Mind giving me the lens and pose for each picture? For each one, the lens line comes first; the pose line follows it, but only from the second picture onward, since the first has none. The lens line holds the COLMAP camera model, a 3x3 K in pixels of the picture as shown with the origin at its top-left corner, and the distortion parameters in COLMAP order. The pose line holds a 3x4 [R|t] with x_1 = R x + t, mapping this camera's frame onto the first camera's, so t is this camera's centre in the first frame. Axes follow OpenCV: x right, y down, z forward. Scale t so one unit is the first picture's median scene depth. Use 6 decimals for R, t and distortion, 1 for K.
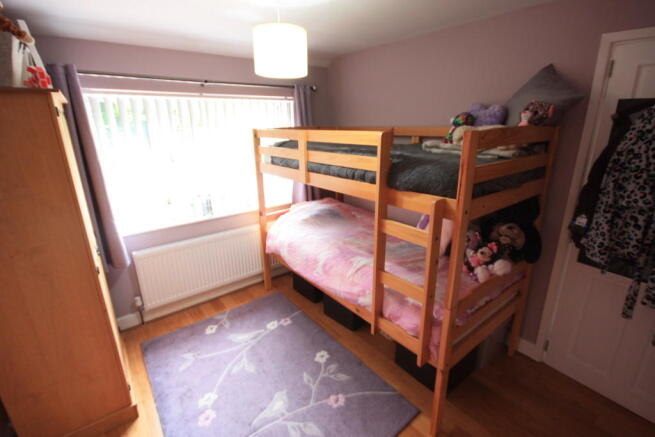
lens RADIAL K [[306.9, 0, 327.5], [0, 306.9, 218.5], [0, 0, 1]] dist [0.016129, -0.015680]
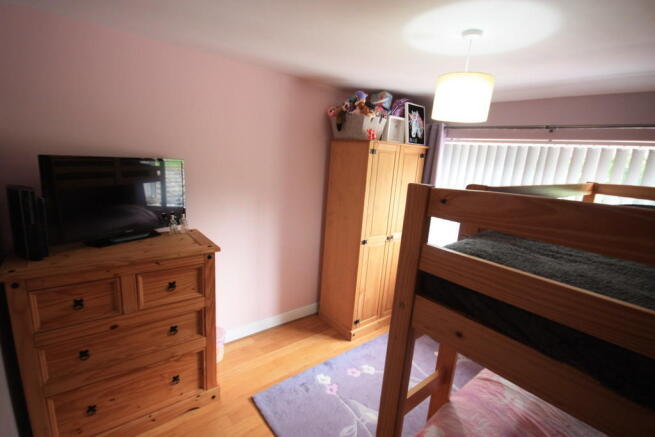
lens RADIAL K [[306.9, 0, 327.5], [0, 306.9, 218.5], [0, 0, 1]] dist [0.016129, -0.015680]
pose [[0.018585, 0.219239, -0.975494, 0.746127], [-0.367487, 0.908868, 0.197263, -0.176492], [0.929843, 0.354815, 0.097459, 0.518726]]
